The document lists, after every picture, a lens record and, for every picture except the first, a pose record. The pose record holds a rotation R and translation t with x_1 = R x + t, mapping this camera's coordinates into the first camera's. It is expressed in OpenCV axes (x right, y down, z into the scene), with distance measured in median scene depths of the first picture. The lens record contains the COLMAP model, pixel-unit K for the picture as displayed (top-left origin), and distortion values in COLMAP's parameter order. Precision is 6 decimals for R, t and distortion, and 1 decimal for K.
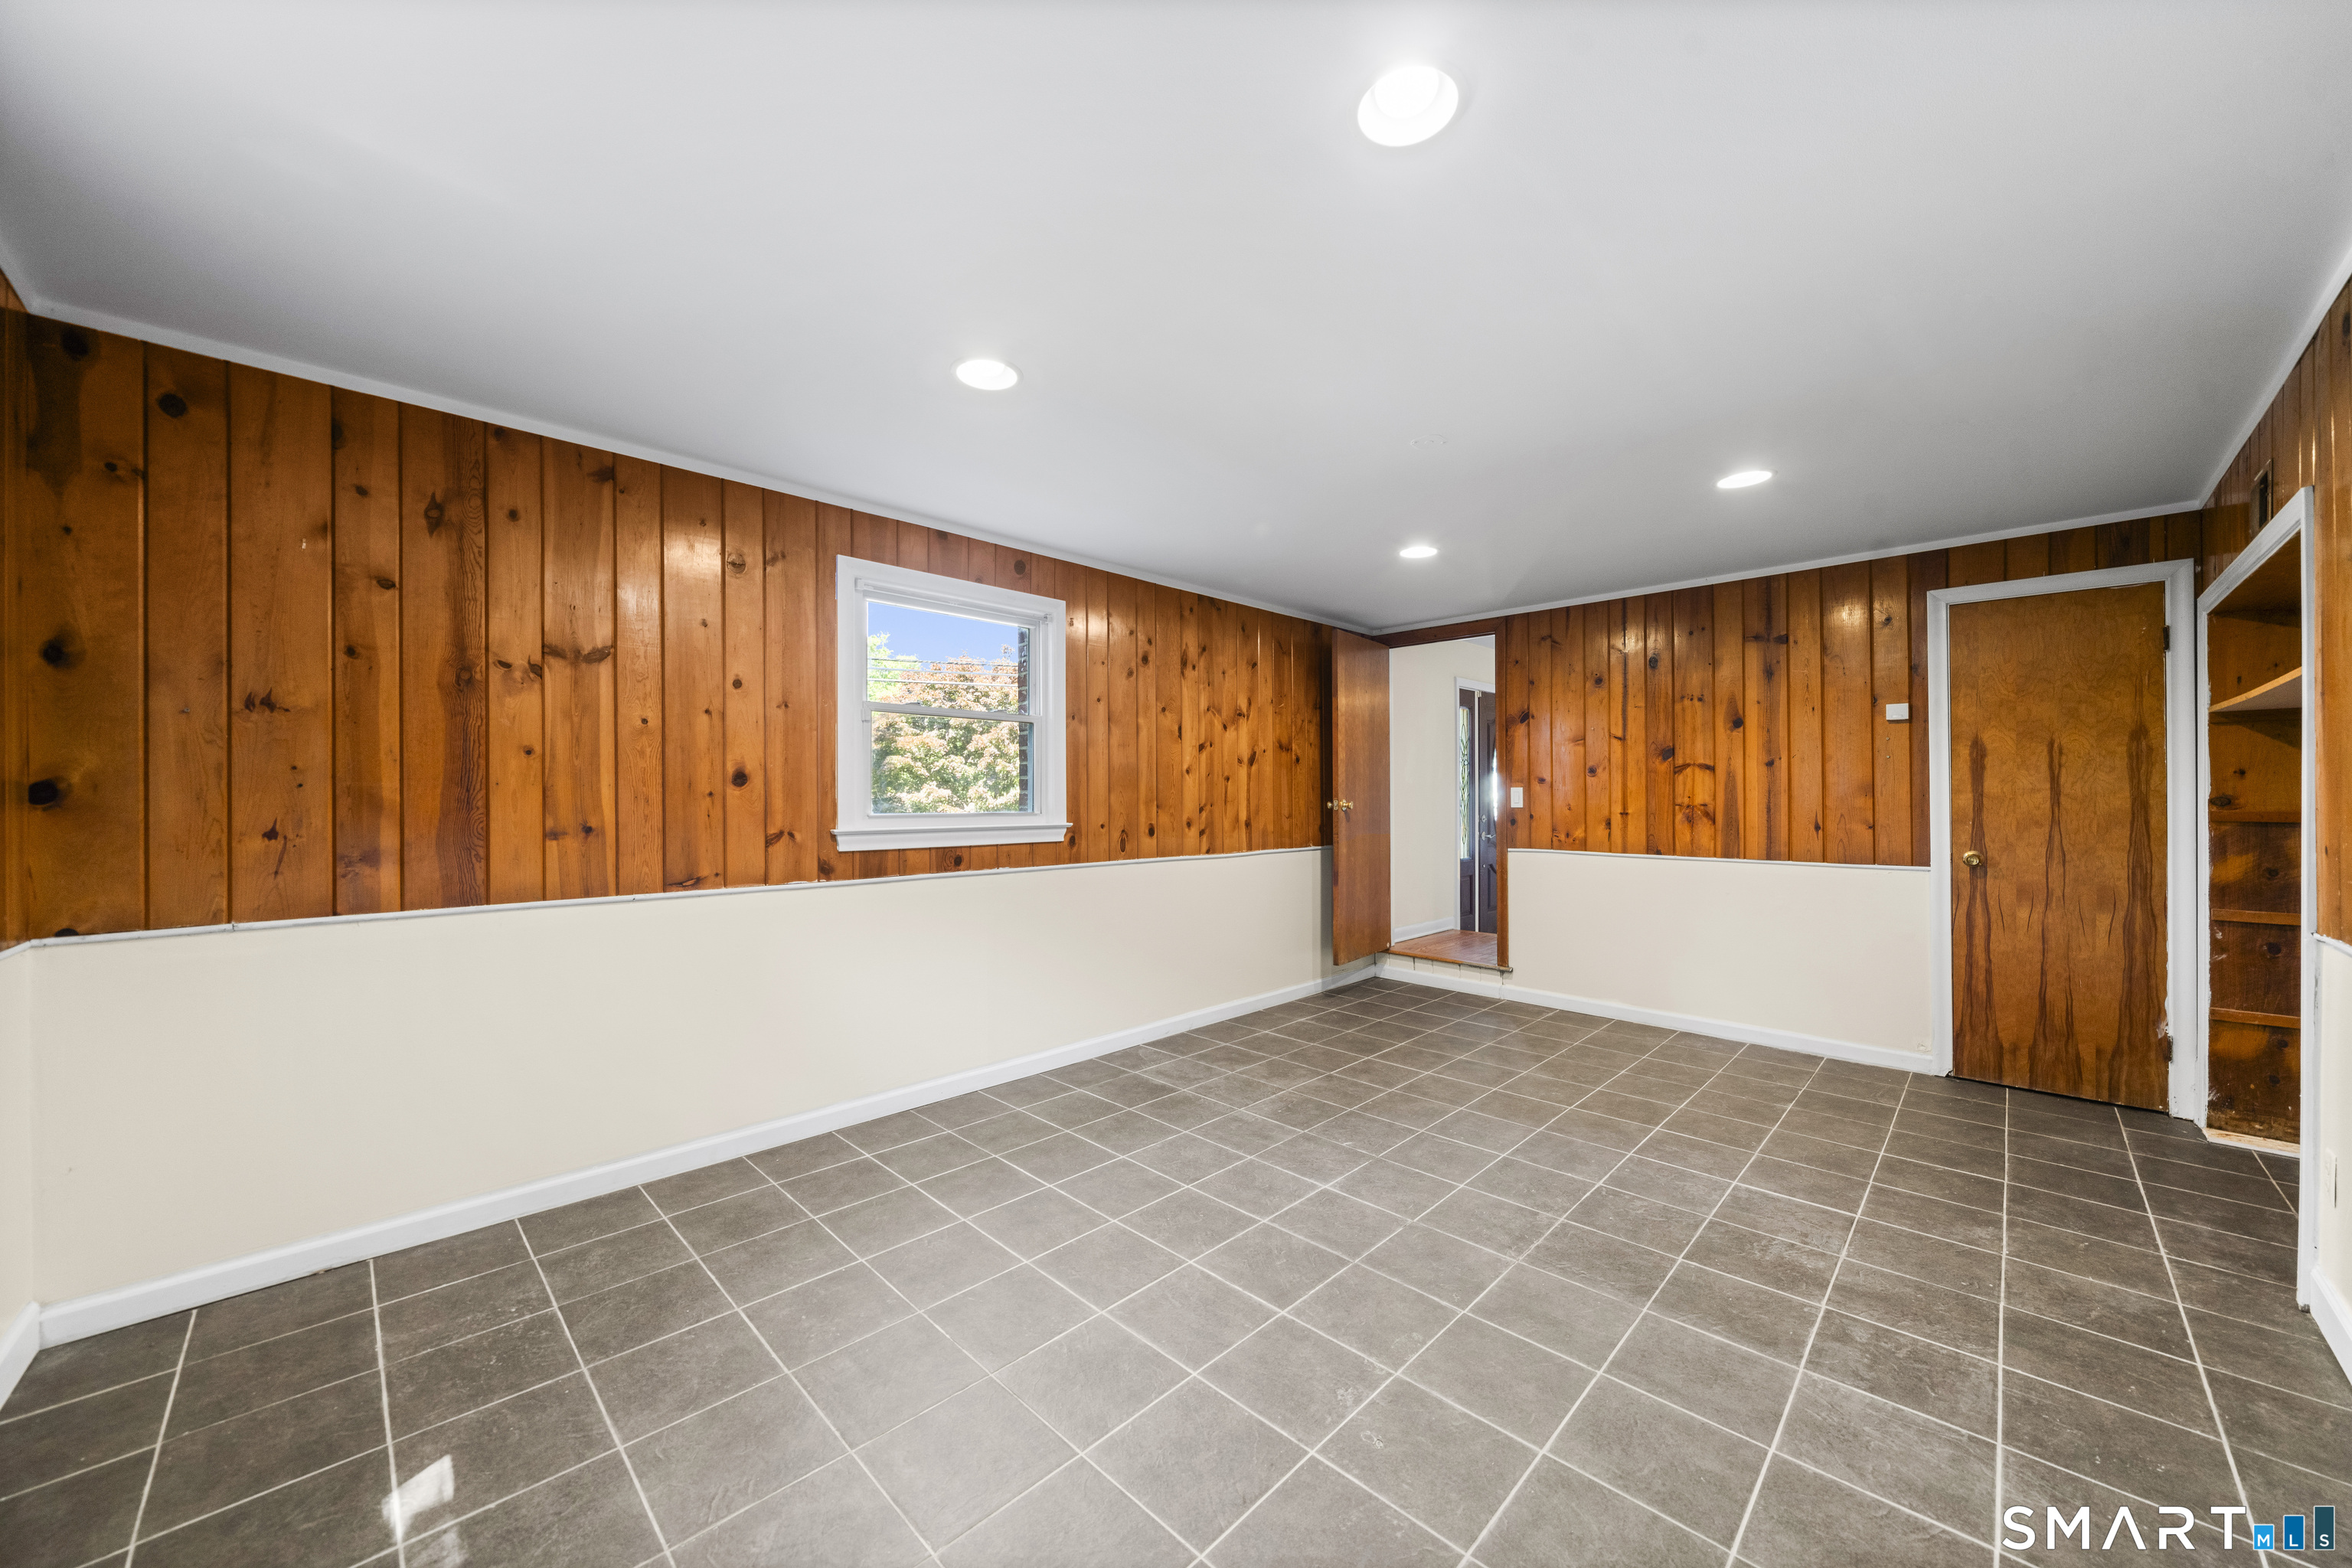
lens RADIAL K [[848.9, 0, 1176.4], [0, 848.9, 792.6], [0, 0, 1]] dist [0.001751, 0.000079]
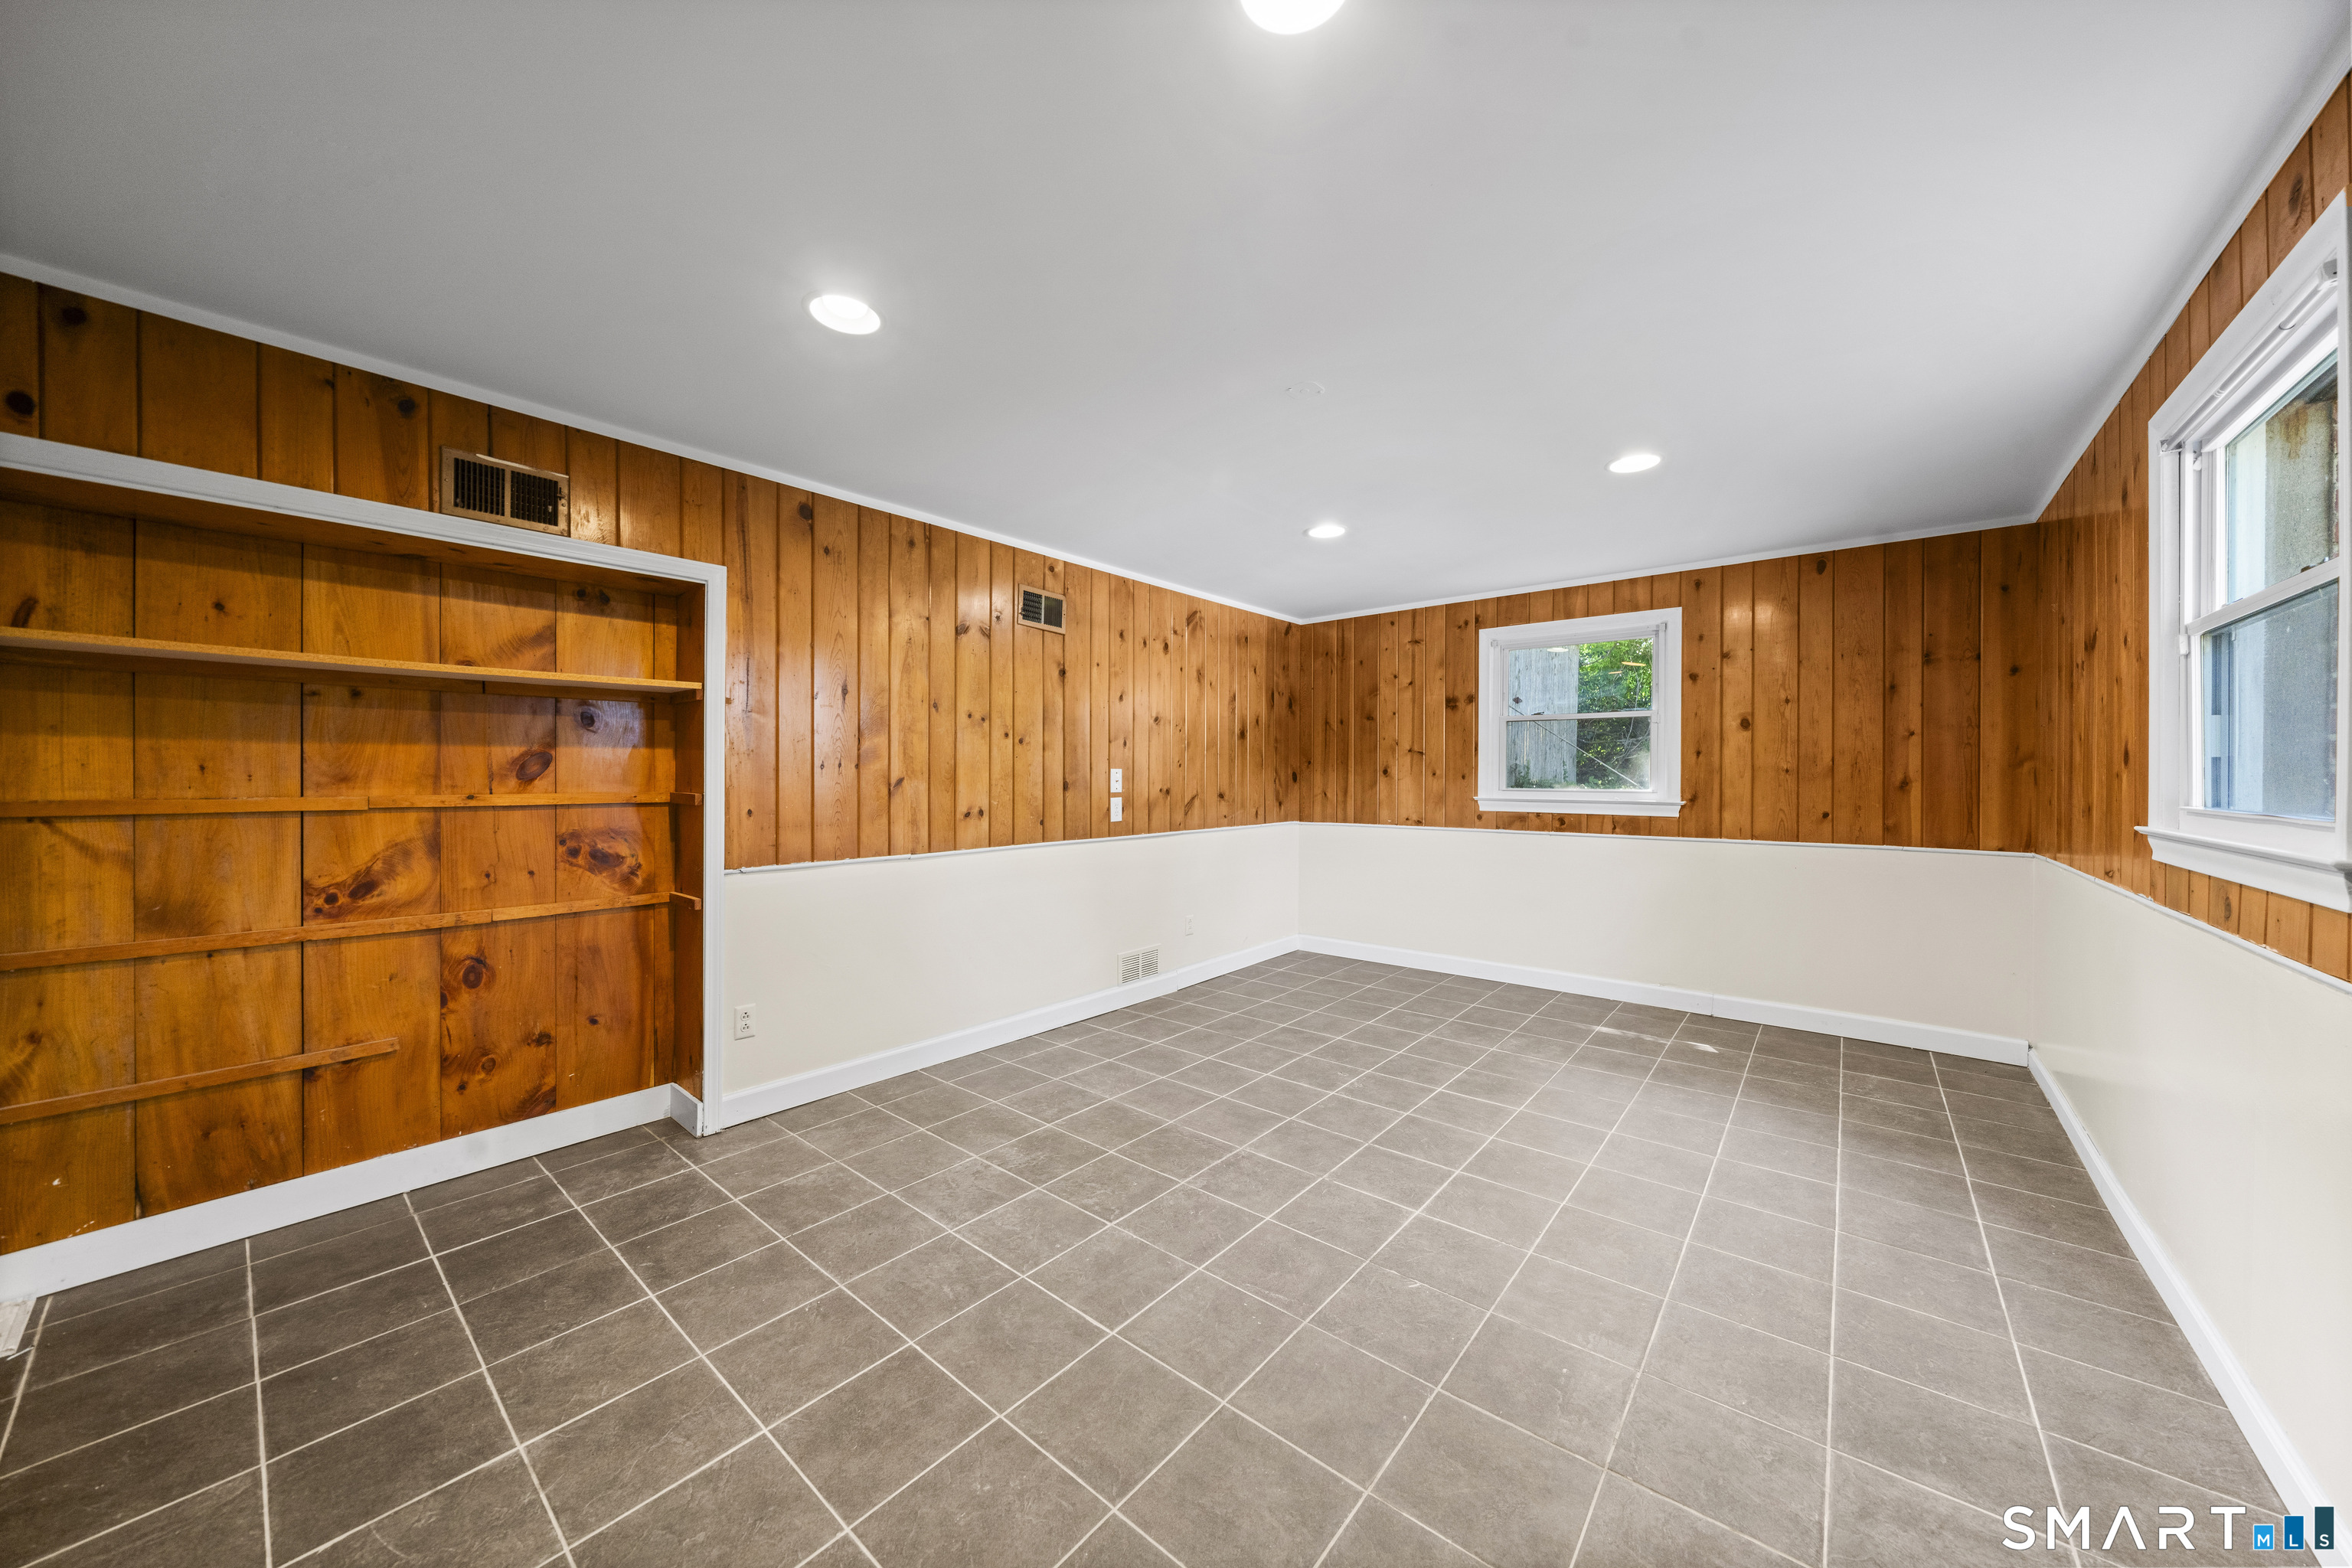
lens RADIAL K [[805.2, 0, 1177.1], [0, 805.2, 783.7], [0, 0, 1]] dist [-0.005795, 0.000257]
pose [[-0.996462, -0.001132, -0.084035, 0.572103], [-0.001572, 0.999985, 0.005172, 0.007957], [0.084028, 0.005286, -0.996449, 2.083510]]
